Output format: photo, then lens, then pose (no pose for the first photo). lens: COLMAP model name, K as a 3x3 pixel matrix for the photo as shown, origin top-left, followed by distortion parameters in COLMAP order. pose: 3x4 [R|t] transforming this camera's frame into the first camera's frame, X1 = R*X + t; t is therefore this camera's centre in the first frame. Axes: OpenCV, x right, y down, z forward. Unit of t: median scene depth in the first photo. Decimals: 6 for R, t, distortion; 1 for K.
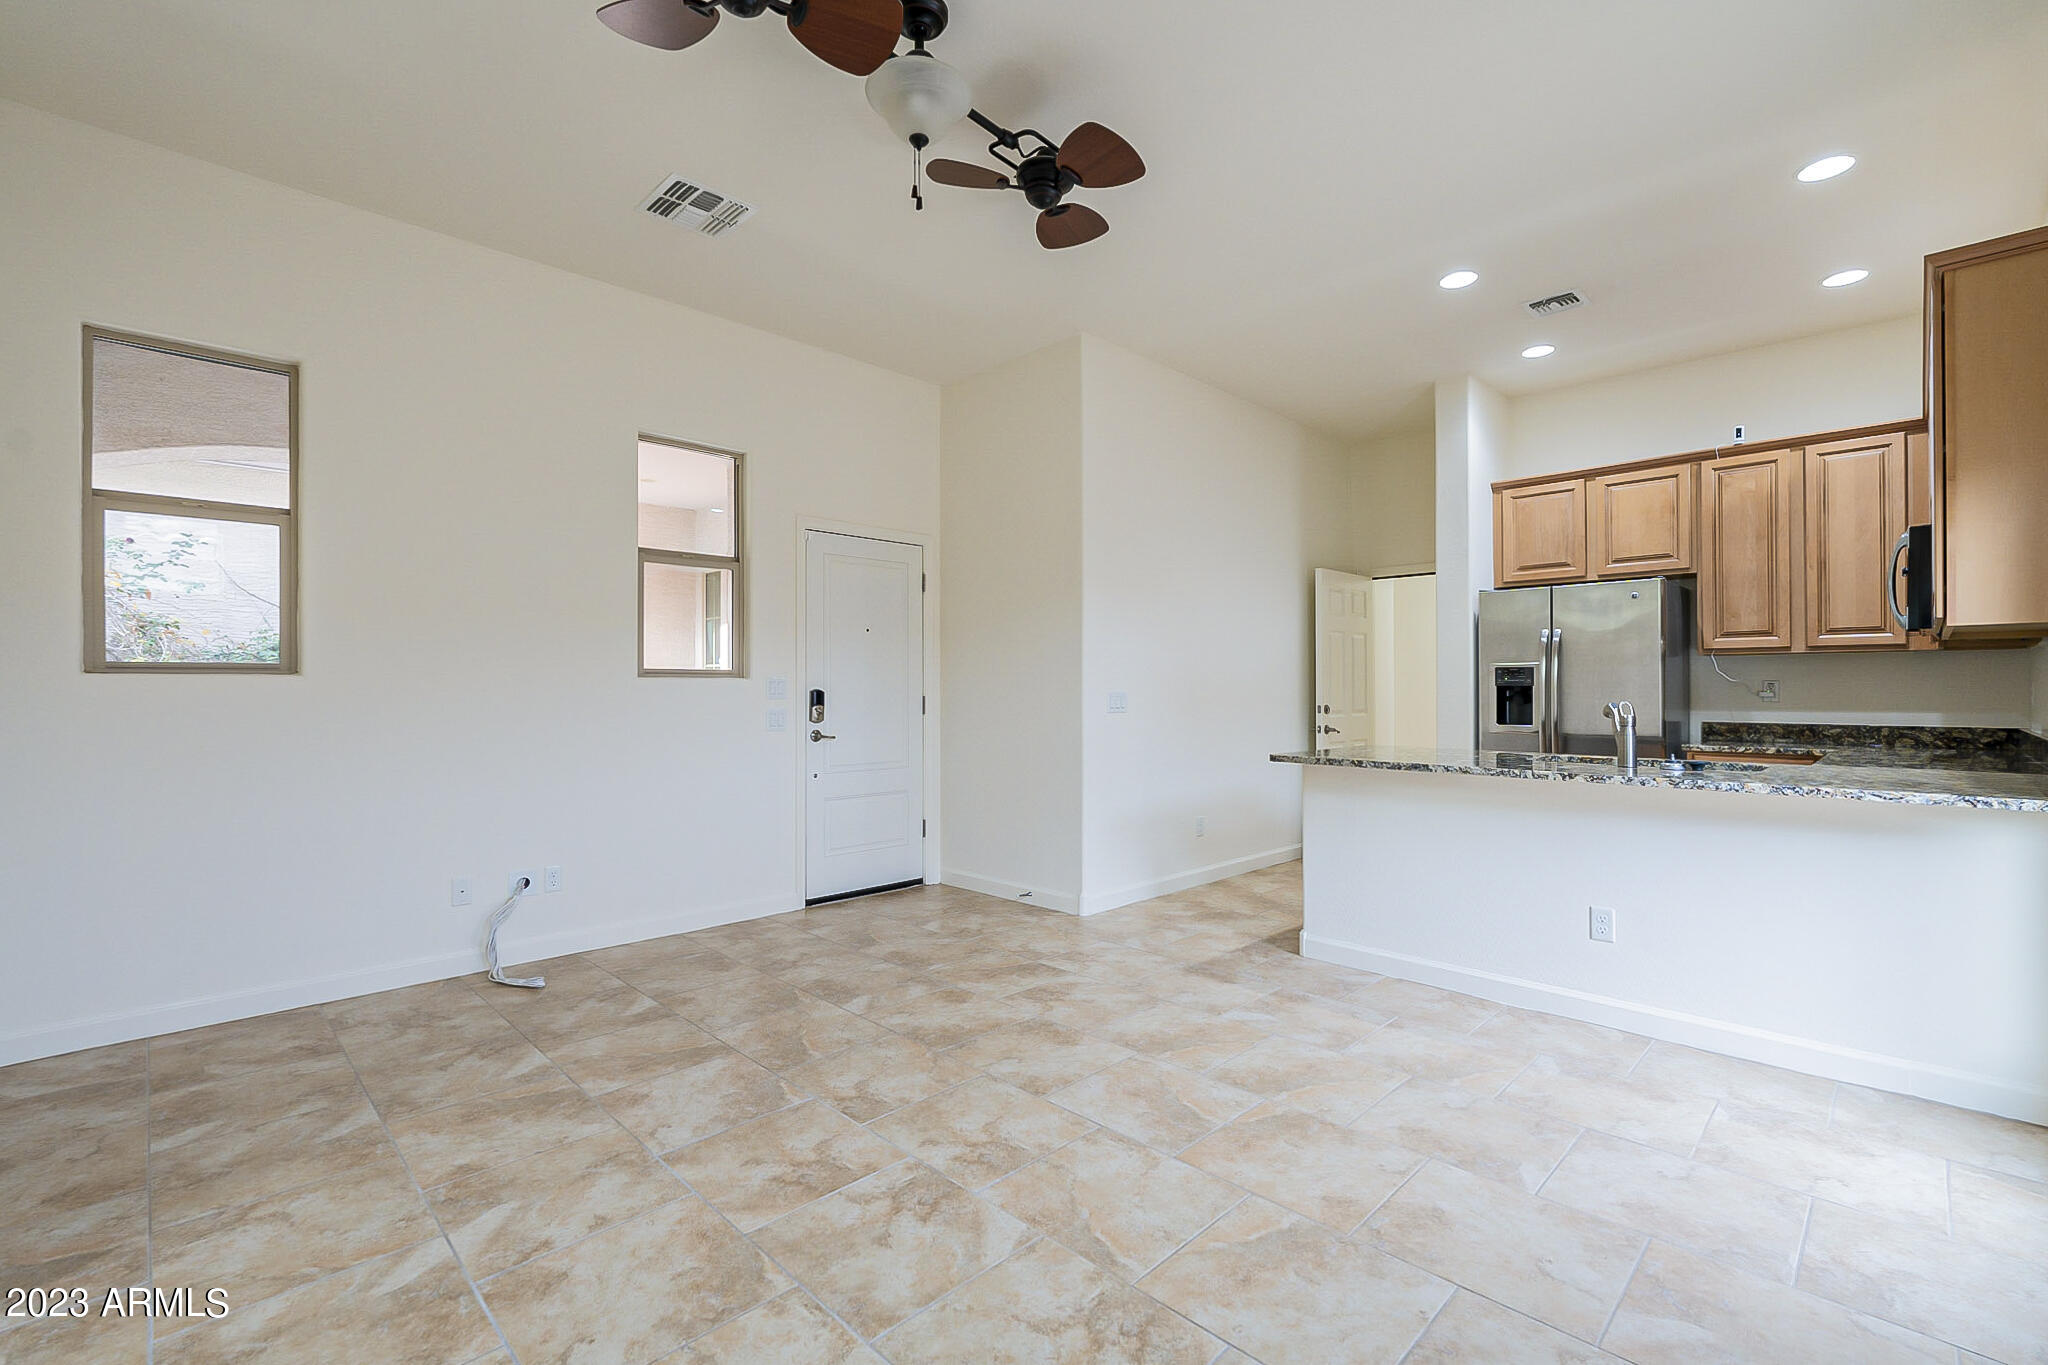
lens RADIAL K [[903.7, 0, 1013.2], [0, 903.7, 686.8], [0, 0, 1]] dist [-0.001912, -0.000004]
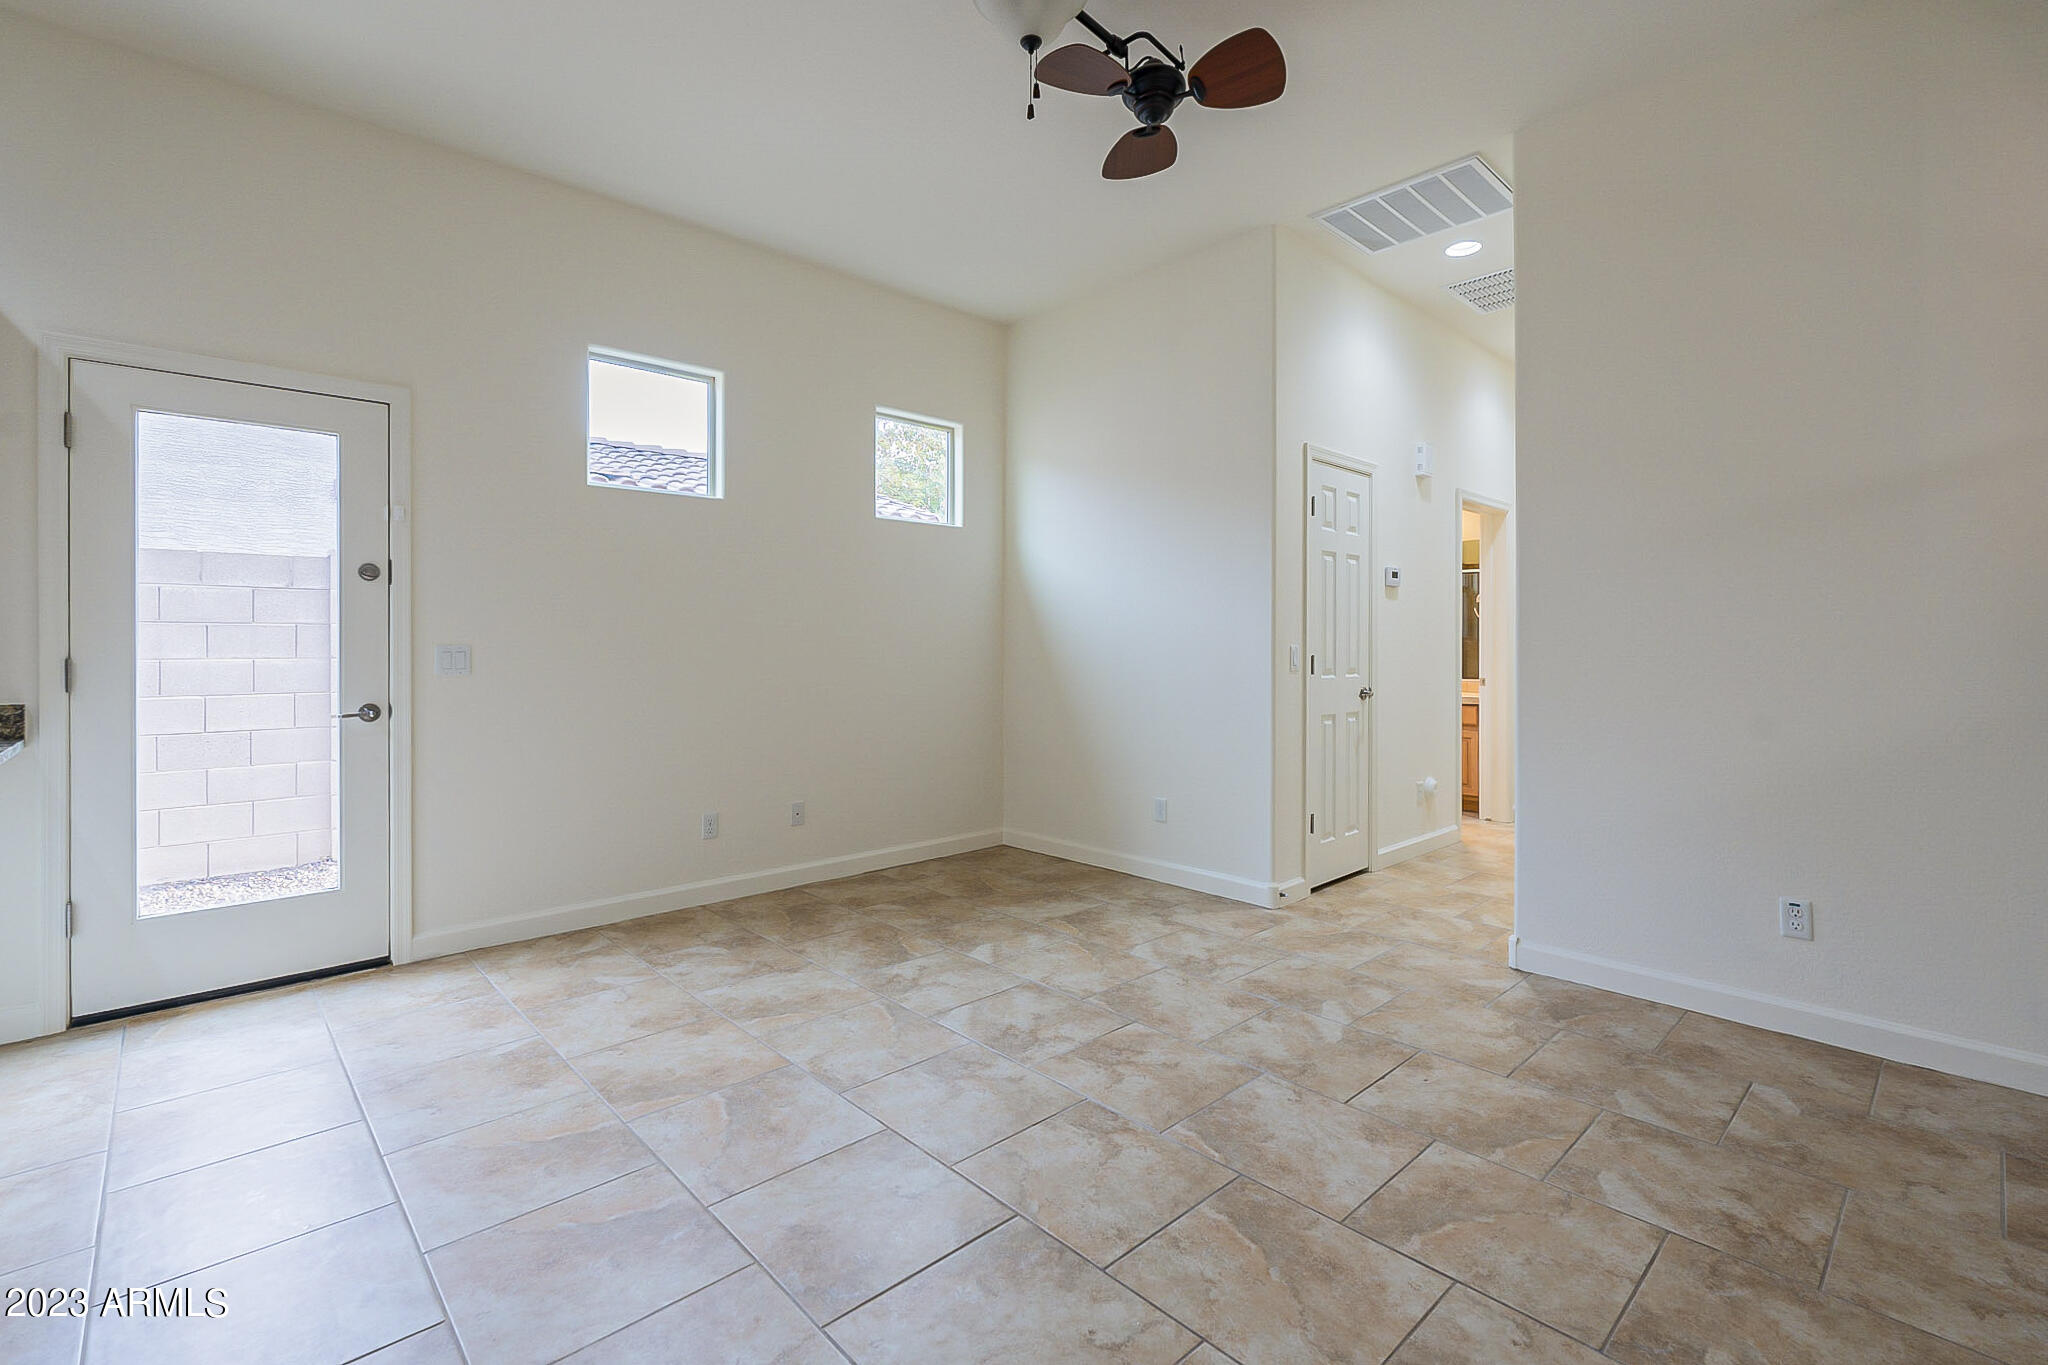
lens RADIAL K [[883.5, 0, 1012.8], [0, 883.5, 668.8], [0, 0, 1]] dist [-0.001632, 0.000056]
pose [[-0.999583, -0.001375, 0.028838, -0.100049], [-0.000760, 0.999772, 0.021319, 0.010247], [-0.028861, 0.021288, -0.999357, 1.682592]]
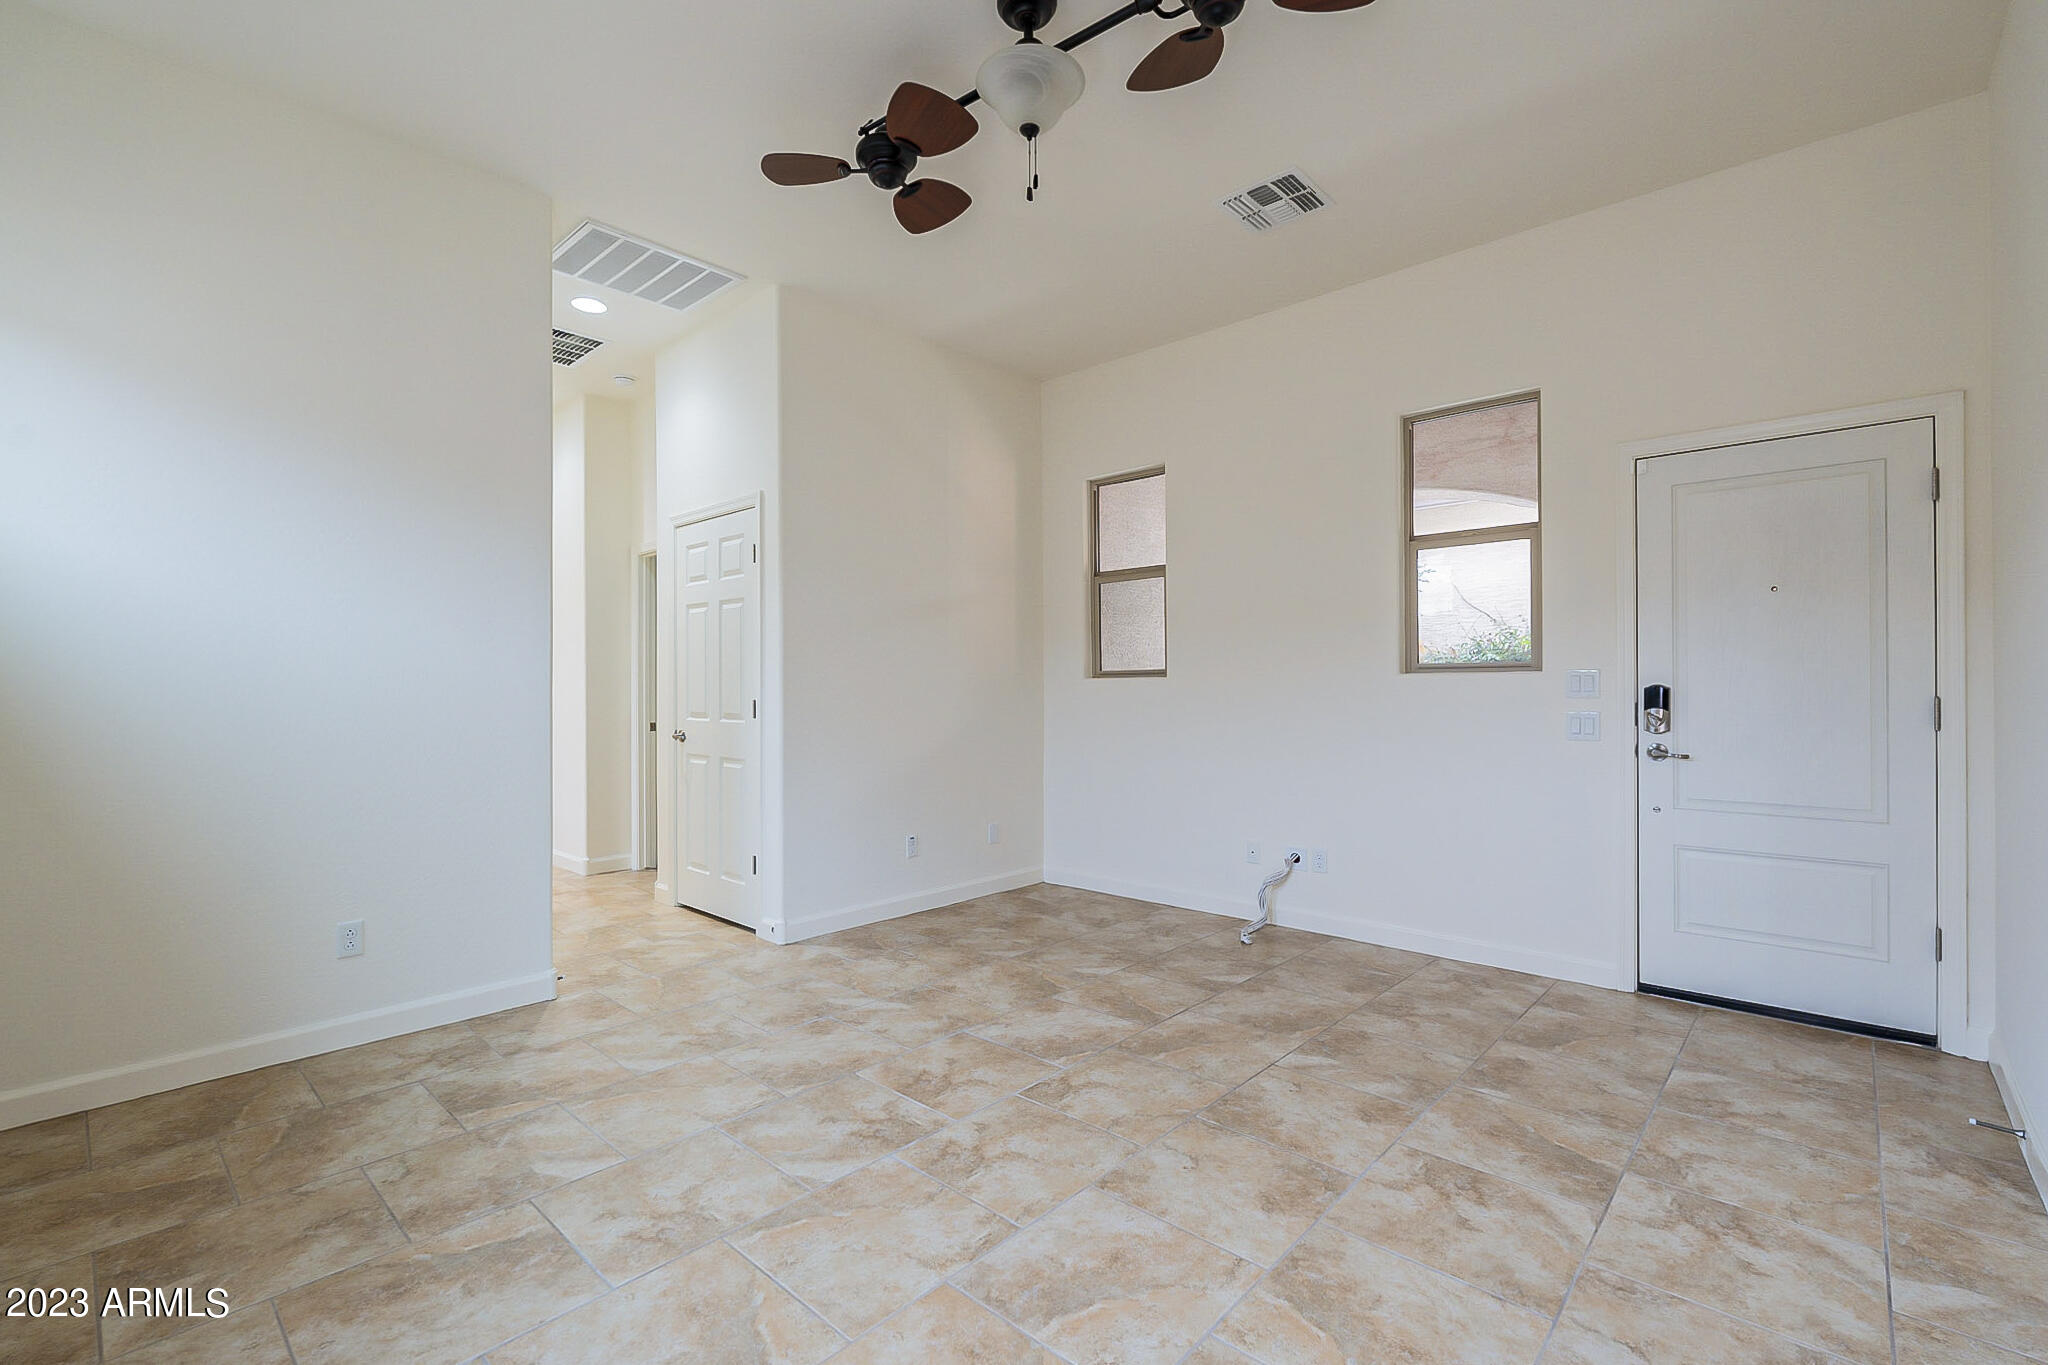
lens RADIAL K [[903.7, 0, 1013.2], [0, 903.7, 686.8], [0, 0, 1]] dist [-0.001912, -0.000004]
pose [[0.035517, -0.002008, -0.999367, 0.783194], [0.007238, 0.999972, -0.001752, 0.006980], [0.999343, -0.007172, 0.035531, 0.843098]]
